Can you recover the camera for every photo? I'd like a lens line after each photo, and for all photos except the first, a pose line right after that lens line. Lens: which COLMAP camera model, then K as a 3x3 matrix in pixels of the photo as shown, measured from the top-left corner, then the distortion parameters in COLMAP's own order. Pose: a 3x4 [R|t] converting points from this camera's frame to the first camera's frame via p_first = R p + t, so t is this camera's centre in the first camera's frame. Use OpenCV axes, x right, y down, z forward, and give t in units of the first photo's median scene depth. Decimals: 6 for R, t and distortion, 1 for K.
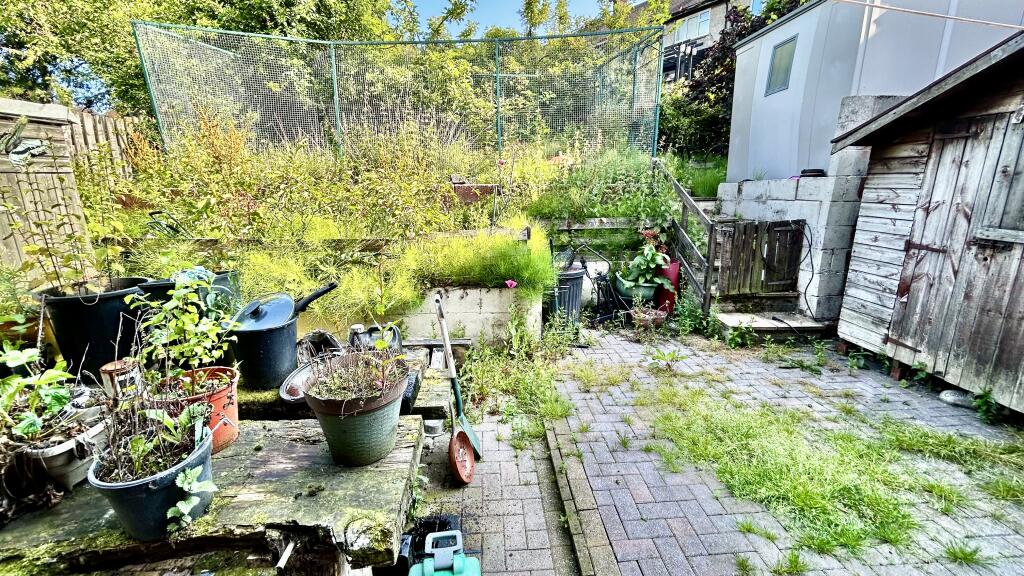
lens RADIAL K [[411.6, 0, 512.0], [0, 411.6, 288.0], [0, 0, 1]] dist [-0.007405, 0.000118]
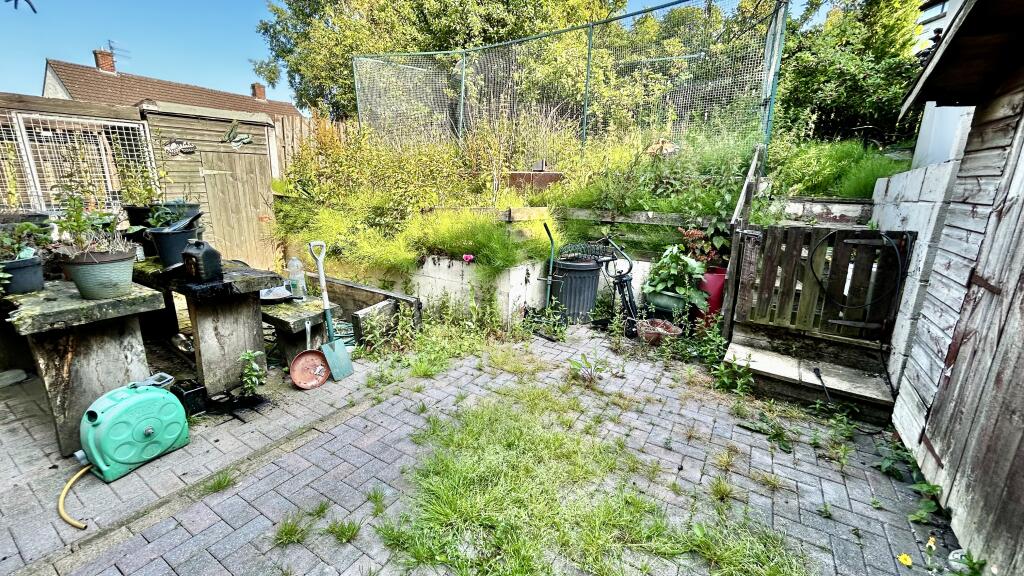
lens RADIAL K [[411.6, 0, 512.0], [0, 411.6, 288.0], [0, 0, 1]] dist [-0.007405, 0.000118]
pose [[0.815428, 0.174940, -0.551791, 0.635965], [-0.174952, 0.983141, 0.053154, -0.009400], [0.551787, 0.053194, 0.832287, 0.161894]]
